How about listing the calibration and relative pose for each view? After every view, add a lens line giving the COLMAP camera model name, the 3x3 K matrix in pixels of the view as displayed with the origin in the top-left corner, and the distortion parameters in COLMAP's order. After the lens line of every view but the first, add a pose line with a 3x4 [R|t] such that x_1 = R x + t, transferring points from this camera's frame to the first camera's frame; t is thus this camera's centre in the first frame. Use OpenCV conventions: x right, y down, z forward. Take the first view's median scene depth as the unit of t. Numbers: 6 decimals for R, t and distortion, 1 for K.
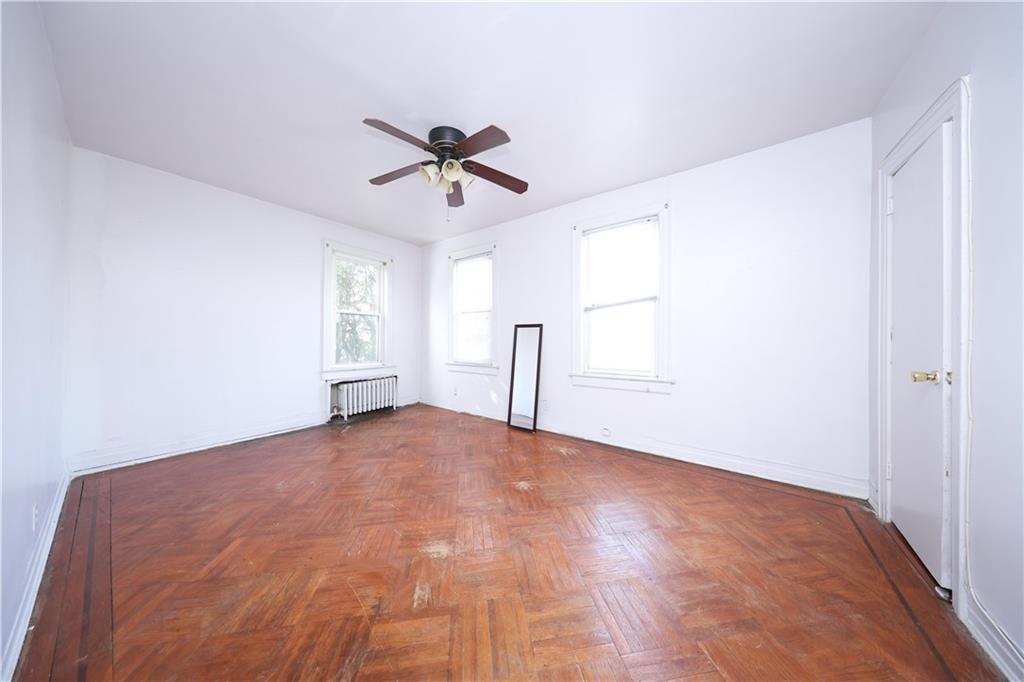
lens RADIAL K [[297.0, 0, 512.1], [0, 297.0, 338.0], [0, 0, 1]] dist [0.000237, -0.000363]
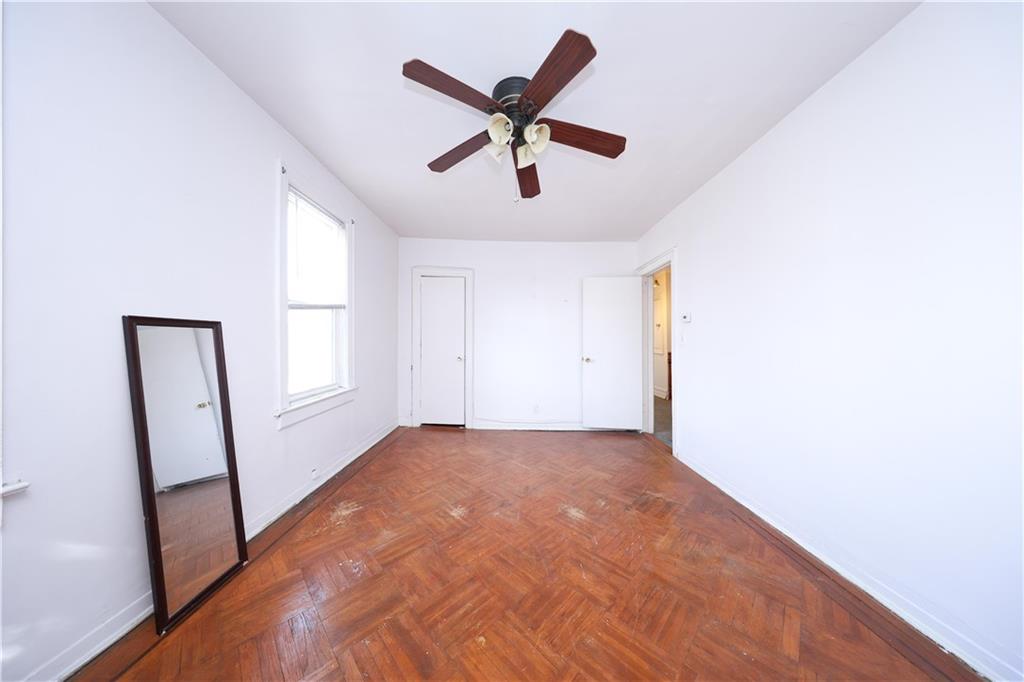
lens RADIAL K [[297.0, 0, 511.6], [0, 297.0, 340.8], [0, 0, 1]] dist [0.000237, -0.000363]
pose [[-0.589635, -0.003470, 0.807662, -0.895995], [-0.002167, 0.999994, 0.002714, -0.037736], [-0.807667, -0.000150, -0.589639, 1.583445]]
